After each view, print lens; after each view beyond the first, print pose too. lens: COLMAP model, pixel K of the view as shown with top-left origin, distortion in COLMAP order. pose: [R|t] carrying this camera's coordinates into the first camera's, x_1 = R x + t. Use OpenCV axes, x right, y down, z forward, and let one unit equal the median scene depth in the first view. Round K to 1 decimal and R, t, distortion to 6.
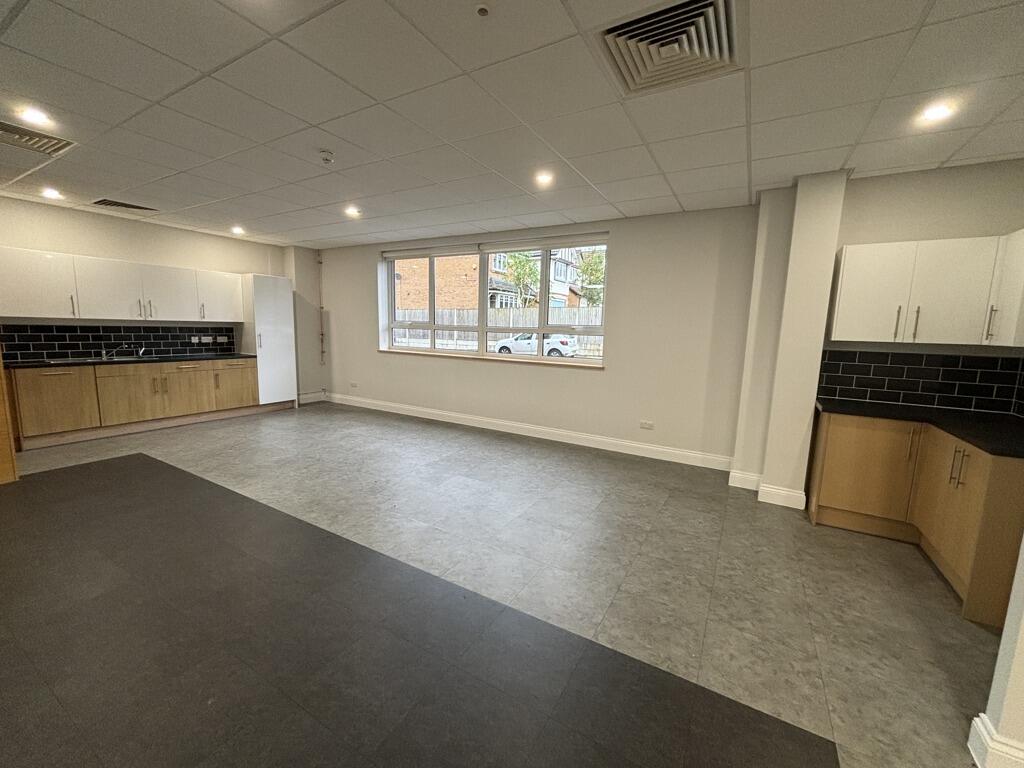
lens RADIAL K [[413.4, 0, 504.9], [0, 413.4, 380.1], [0, 0, 1]] dist [0.003765, -0.001320]
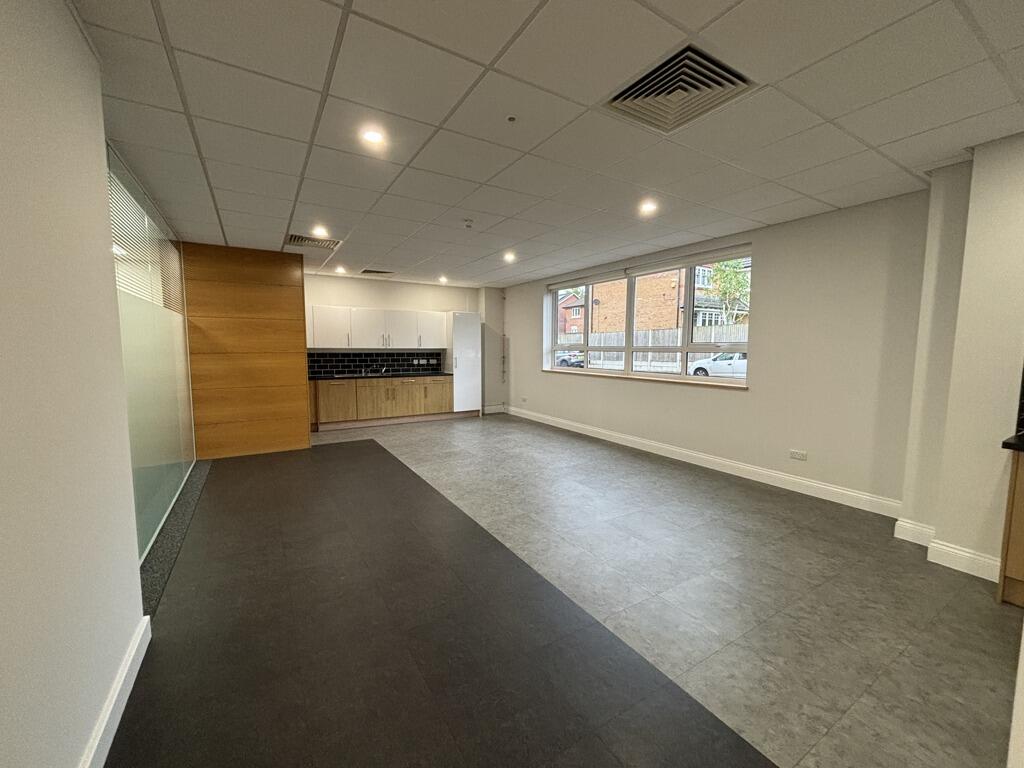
lens RADIAL K [[413.4, 0, 511.4], [0, 413.4, 383.0], [0, 0, 1]] dist [0.003765, -0.001320]
pose [[0.880774, 0.016473, -0.473251, 0.211066], [-0.038533, 0.998574, -0.036956, 0.012160], [0.471967, 0.050785, 0.880152, -0.056376]]
